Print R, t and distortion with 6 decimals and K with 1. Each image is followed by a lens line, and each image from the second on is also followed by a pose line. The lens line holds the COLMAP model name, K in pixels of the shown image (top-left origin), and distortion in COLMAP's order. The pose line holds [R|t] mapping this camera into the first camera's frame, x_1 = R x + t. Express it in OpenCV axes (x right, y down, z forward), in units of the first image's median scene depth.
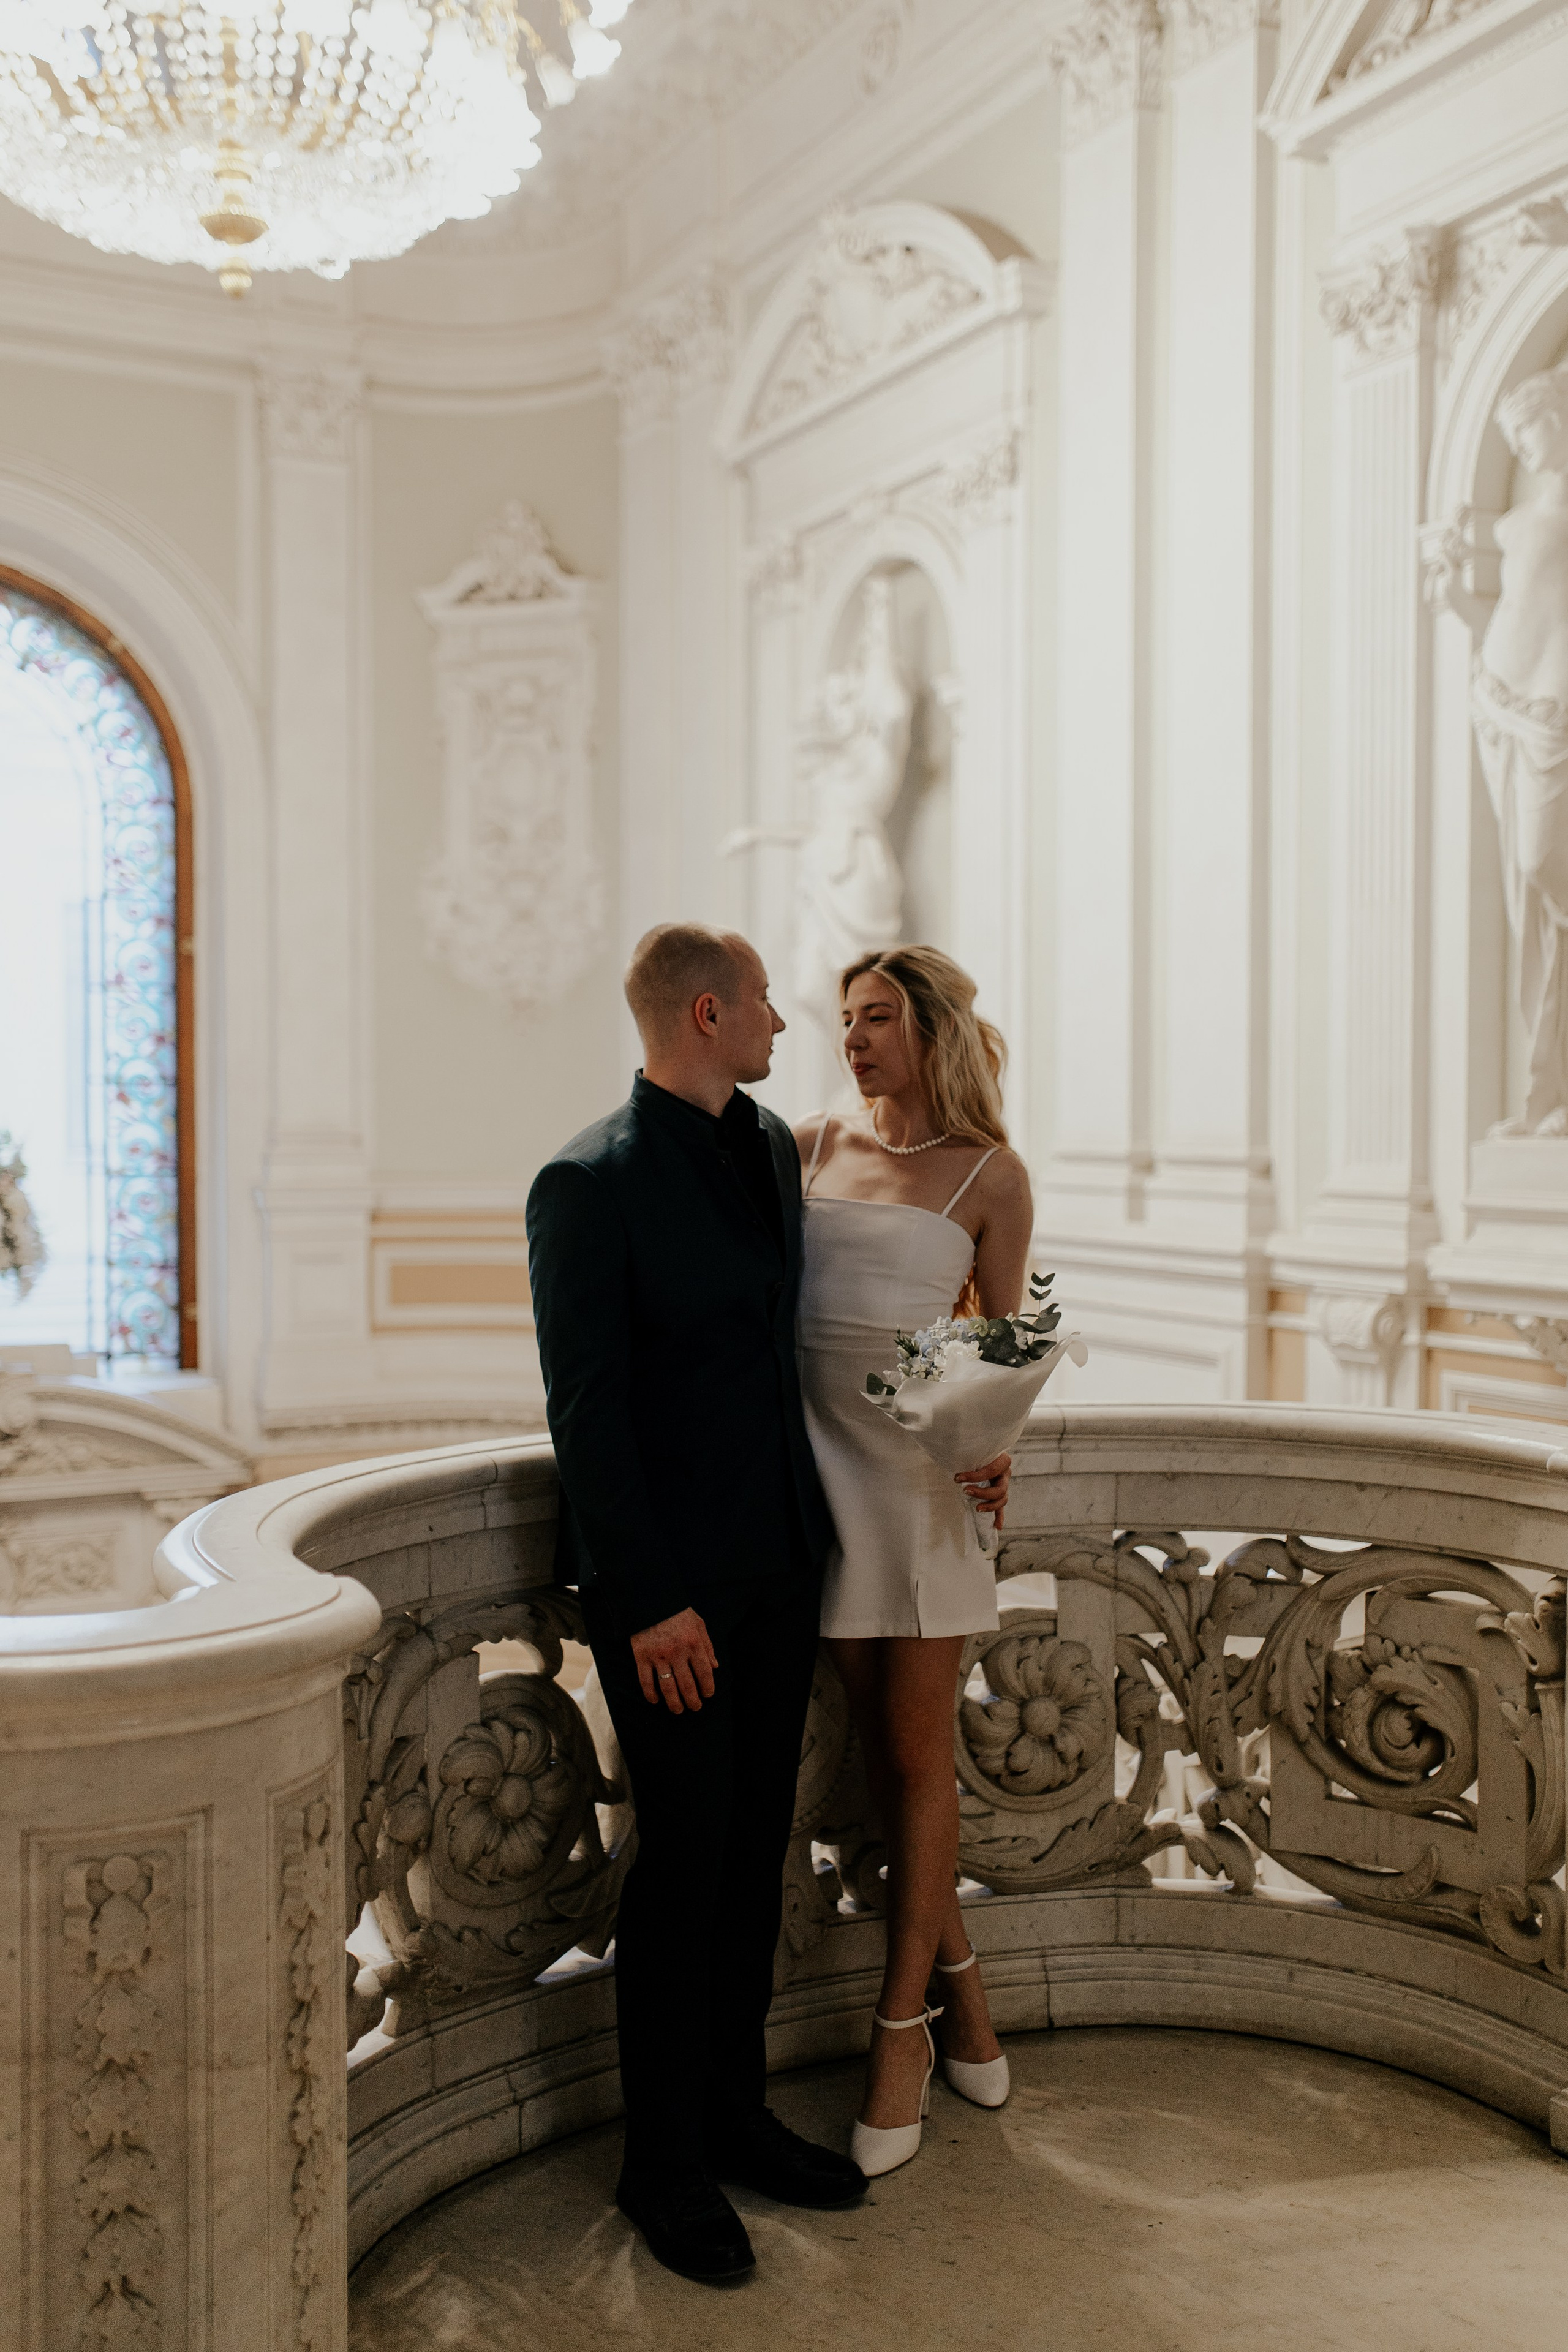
lens RADIAL K [[2315.0, 0, 778.5], [0, 2315.0, 1164.2], [0, 0, 1]] dist [-0.012238, 0.115492]
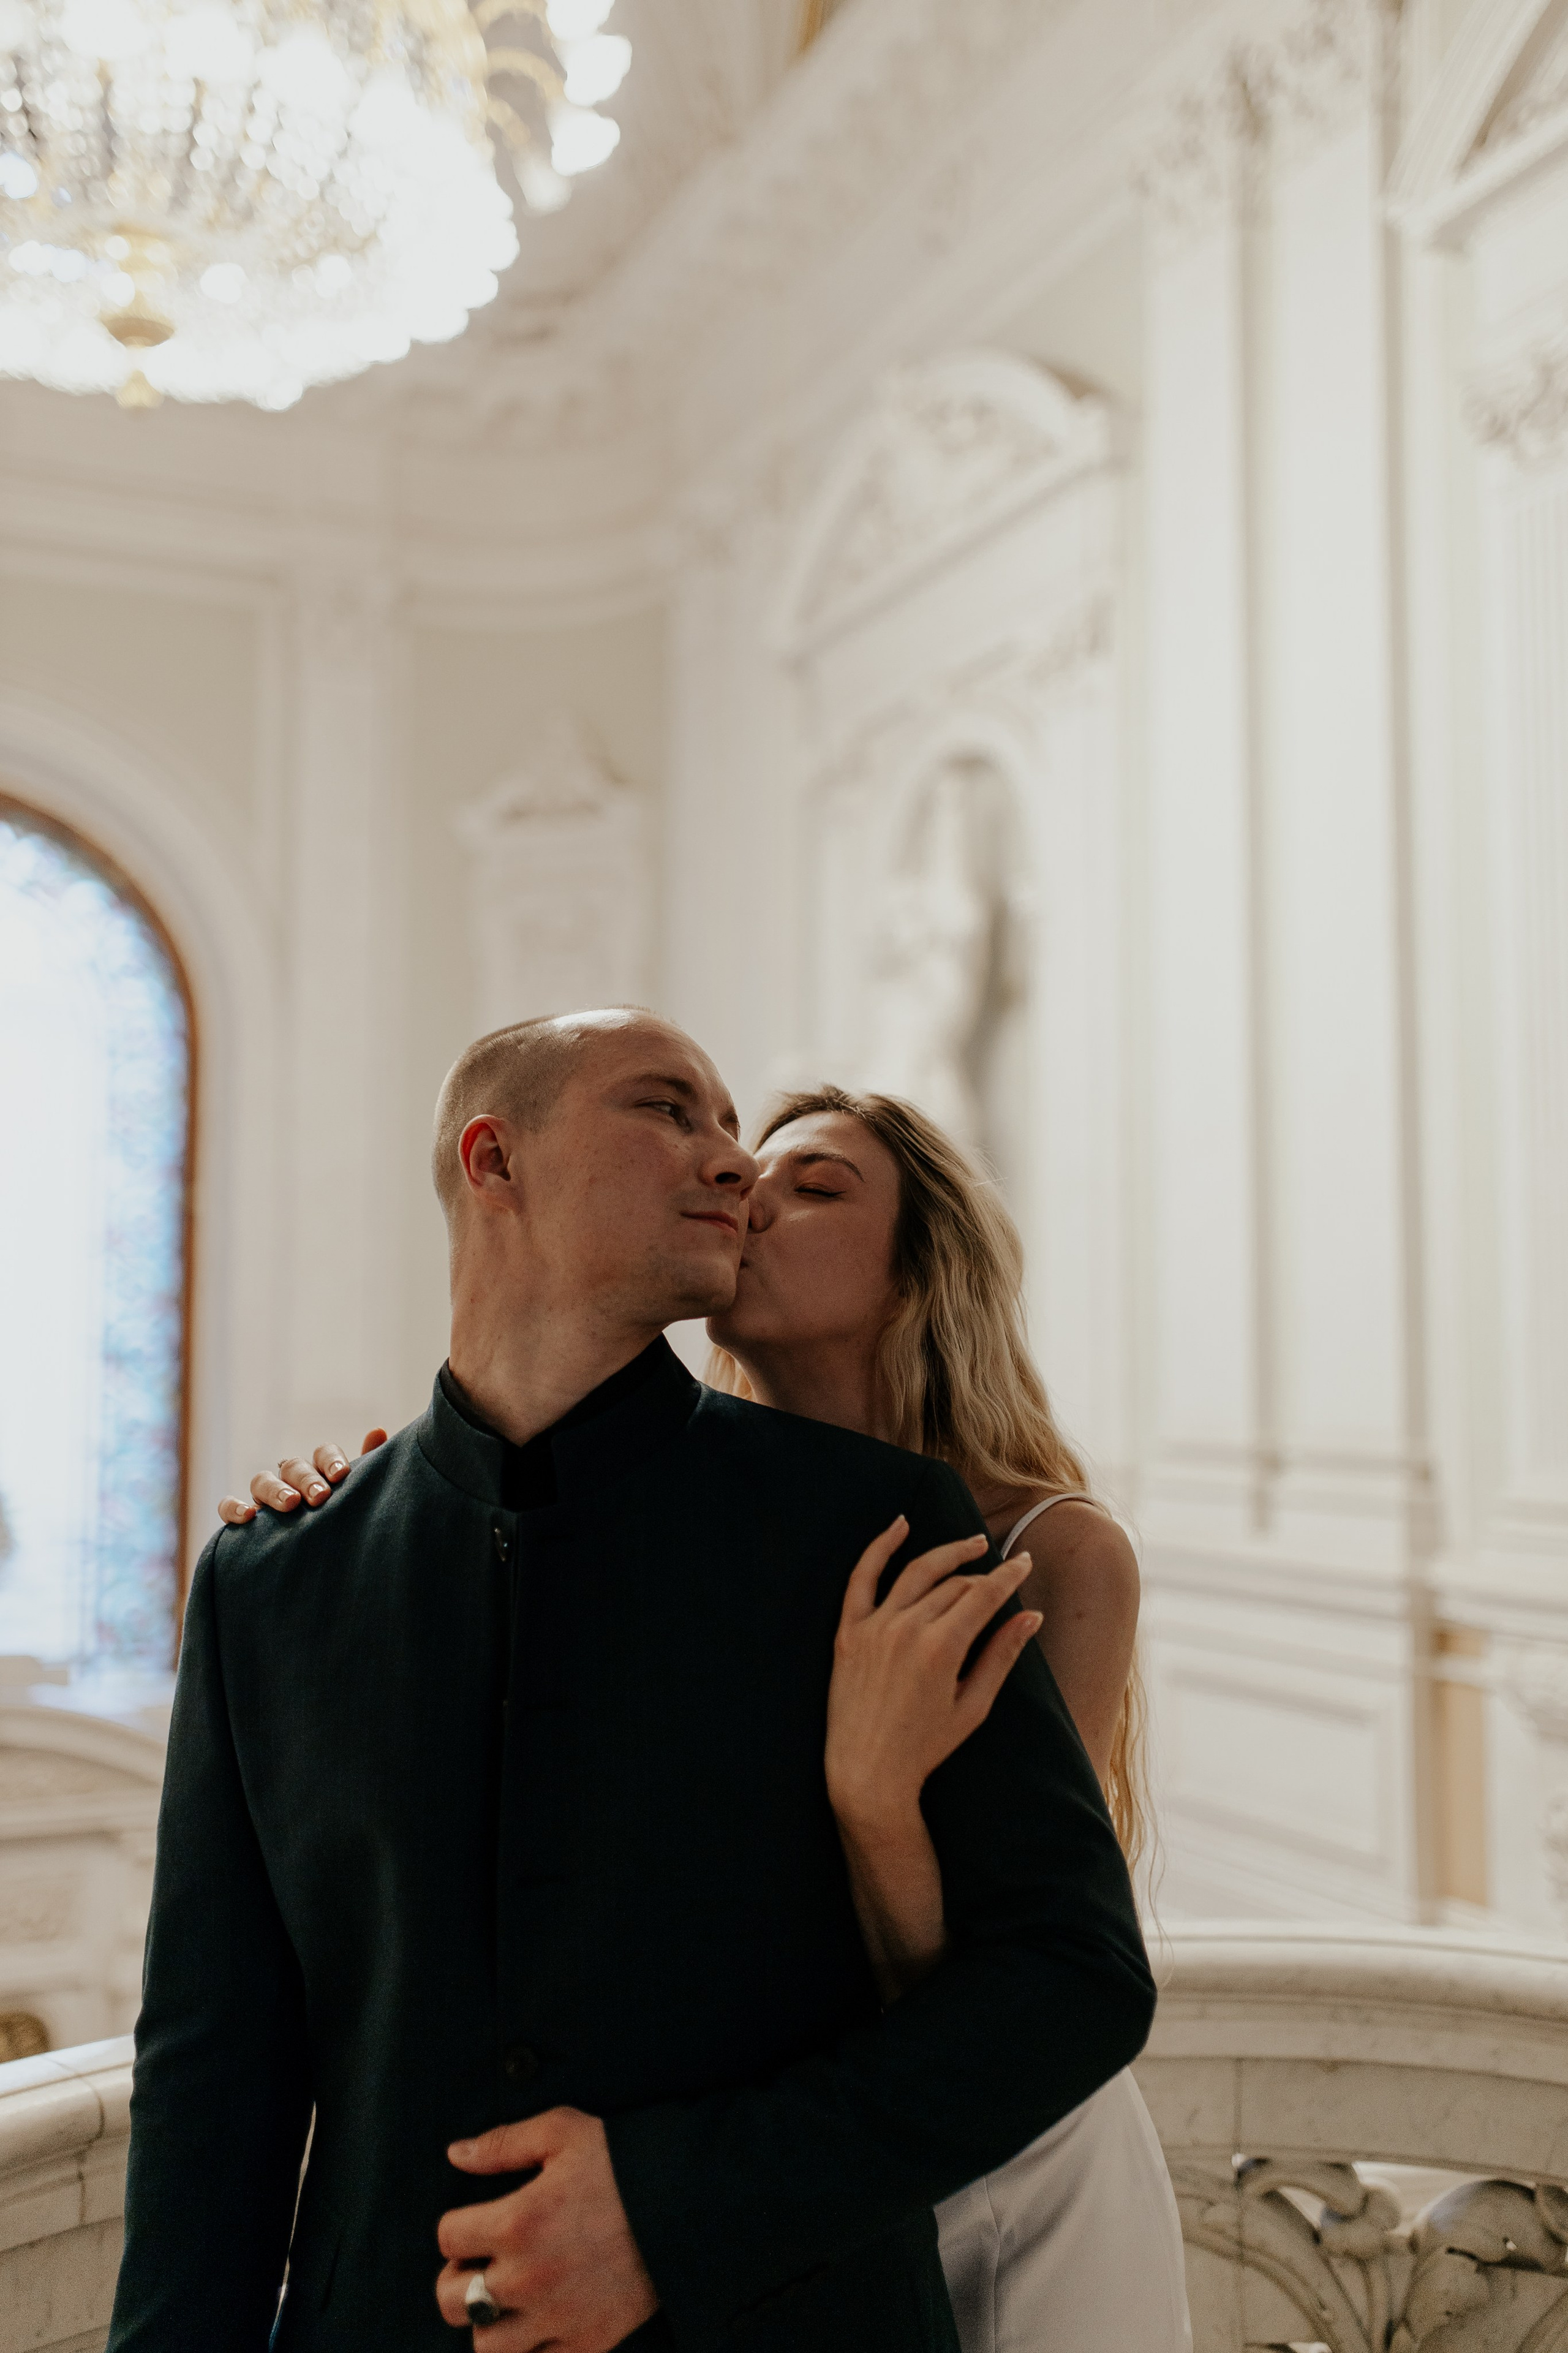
lens RADIAL K [[2274.1, 0, 773.9], [0, 2274.1, 1165.1], [0, 0, 1]] dist [0.004617, 0.027847]
pose [[0.998373, -0.003792, -0.056900, 0.035092], [-0.002510, 0.993898, -0.110274, -0.017250], [0.056971, 0.110238, 0.992271, 0.220952]]
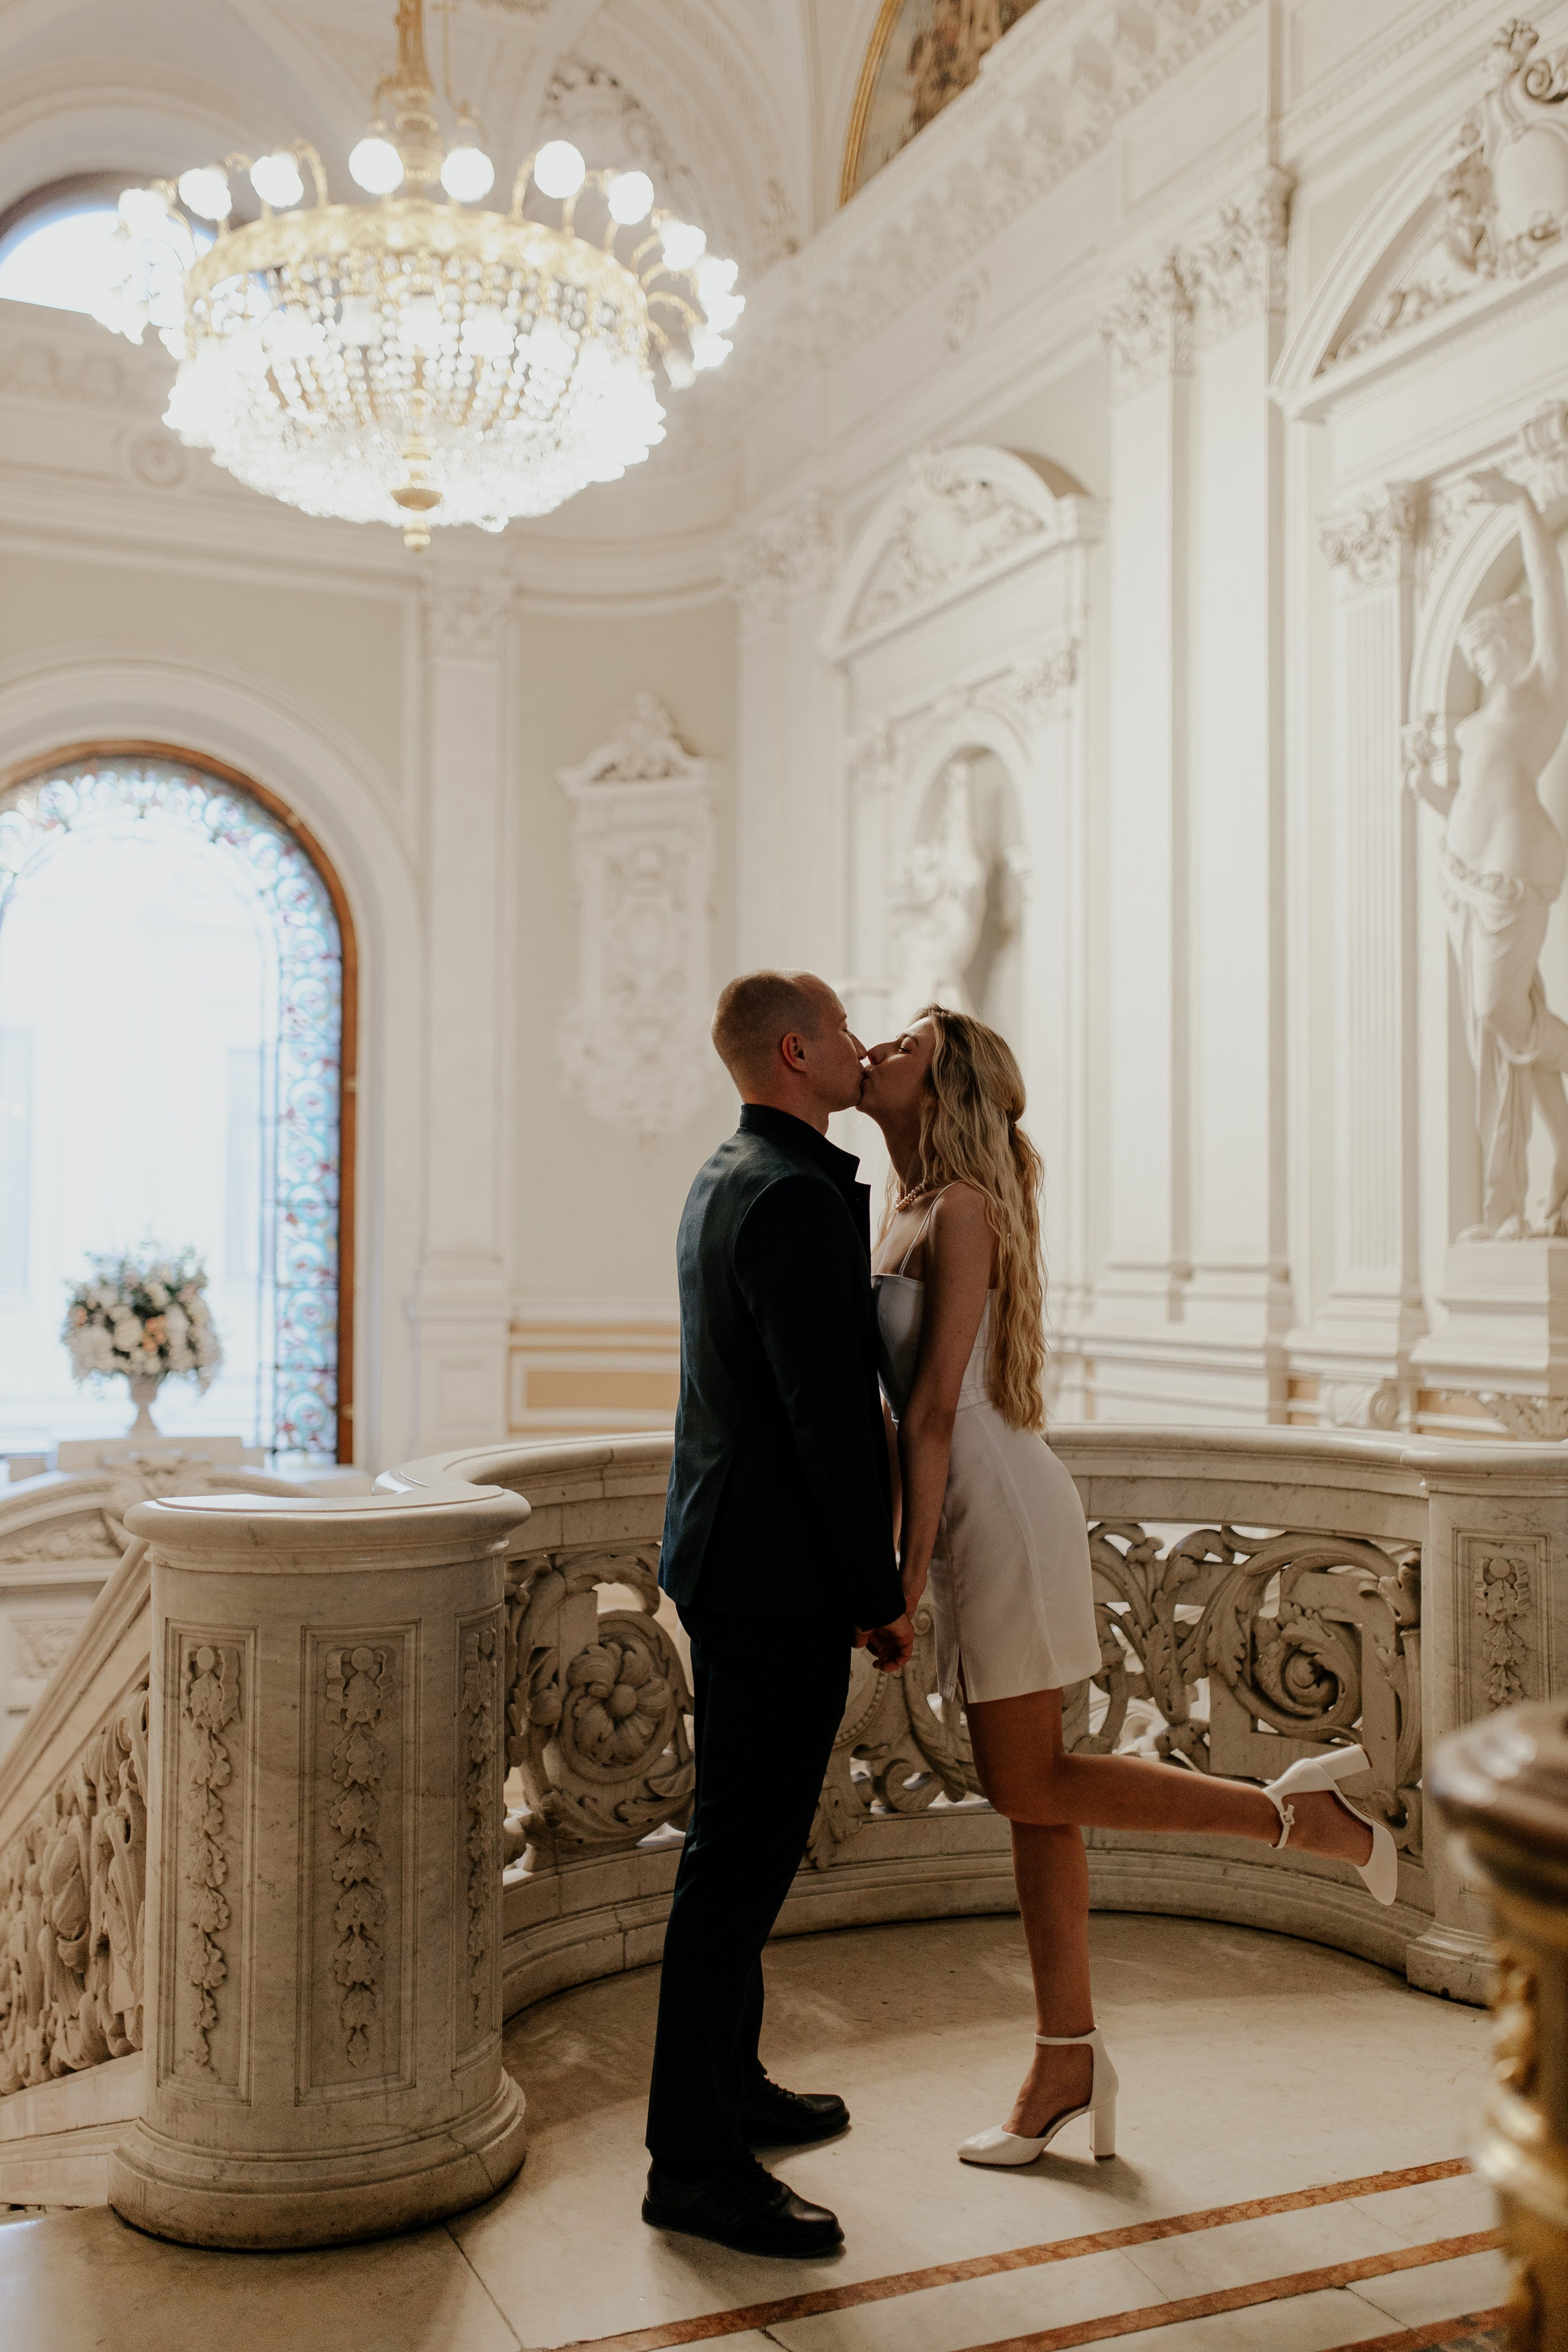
lens RADIAL K [[2315.0, 0, 778.5], [0, 2315.0, 1164.2], [0, 0, 1]] dist [-0.012238, 0.115492]
pose [[0.998413, 0.003566, -0.056207, 0.025553], [-0.007153, 0.997941, -0.063736, 0.024536], [0.055864, 0.064037, 0.996383, -0.177685]]
